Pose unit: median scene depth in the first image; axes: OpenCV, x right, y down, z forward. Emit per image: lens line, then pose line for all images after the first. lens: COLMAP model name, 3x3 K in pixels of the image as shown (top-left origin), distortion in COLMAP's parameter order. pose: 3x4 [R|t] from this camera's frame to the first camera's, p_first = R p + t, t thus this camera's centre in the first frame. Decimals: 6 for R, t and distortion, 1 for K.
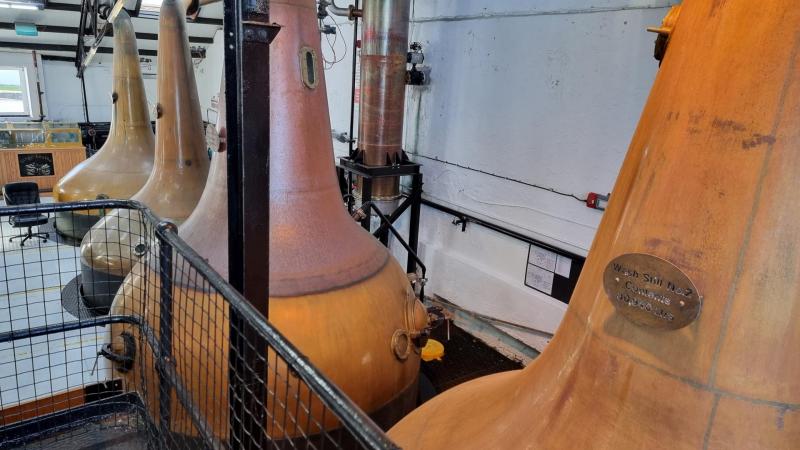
lens RADIAL K [[563.1, 0, 400.2], [0, 563.1, 210.1], [0, 0, 1]] dist [0.000355, -0.000402]
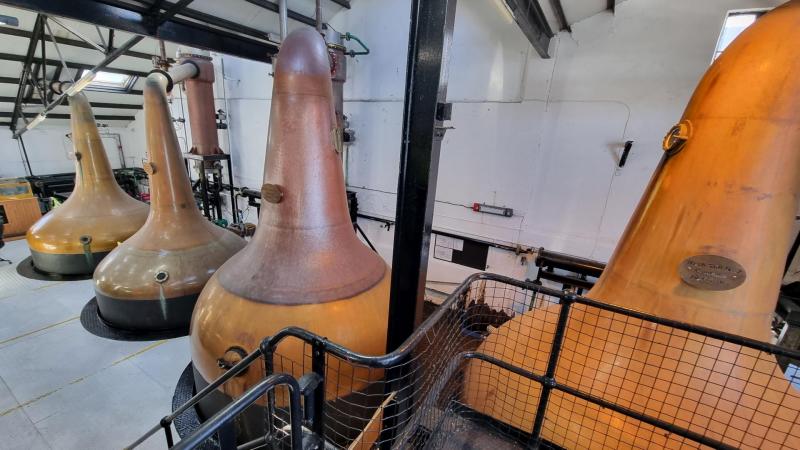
lens RADIAL K [[332.3, 0, 400.0], [0, 332.3, 225.0], [0, 0, 1]] dist [0.000768, -0.013806]
pose [[0.911457, -0.123731, 0.392348, -0.226441], [0.100483, 0.991771, 0.079335, -0.051339], [-0.398936, -0.032886, 0.916389, 0.084734]]
